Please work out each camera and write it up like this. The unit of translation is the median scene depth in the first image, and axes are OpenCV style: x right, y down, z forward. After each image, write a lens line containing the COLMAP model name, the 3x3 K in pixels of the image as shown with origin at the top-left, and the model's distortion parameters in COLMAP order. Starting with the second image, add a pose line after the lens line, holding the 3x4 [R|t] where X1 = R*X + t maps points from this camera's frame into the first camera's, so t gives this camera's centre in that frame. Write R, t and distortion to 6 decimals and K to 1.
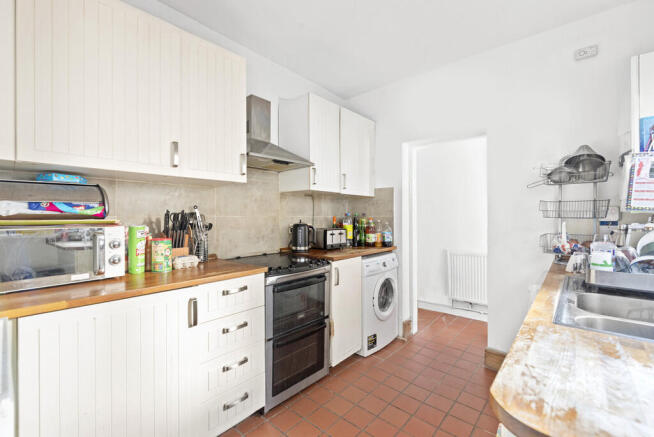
lens RADIAL K [[283.8, 0, 326.7], [0, 283.8, 218.7], [0, 0, 1]] dist [0.003794, -0.000297]
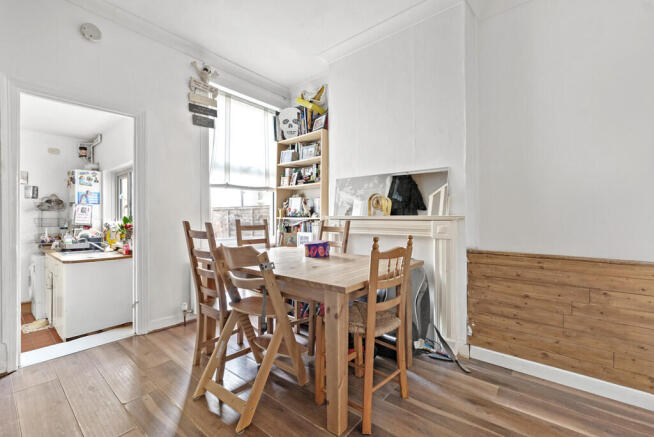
lens RADIAL K [[283.8, 0, 326.9], [0, 283.8, 218.9], [0, 0, 1]] dist [0.003794, -0.000297]
pose [[-0.022621, -0.000623, 0.999744, -1.443620], [0.003111, 0.999995, 0.000694, -0.057885], [-0.999739, 0.003126, -0.022619, -1.143875]]
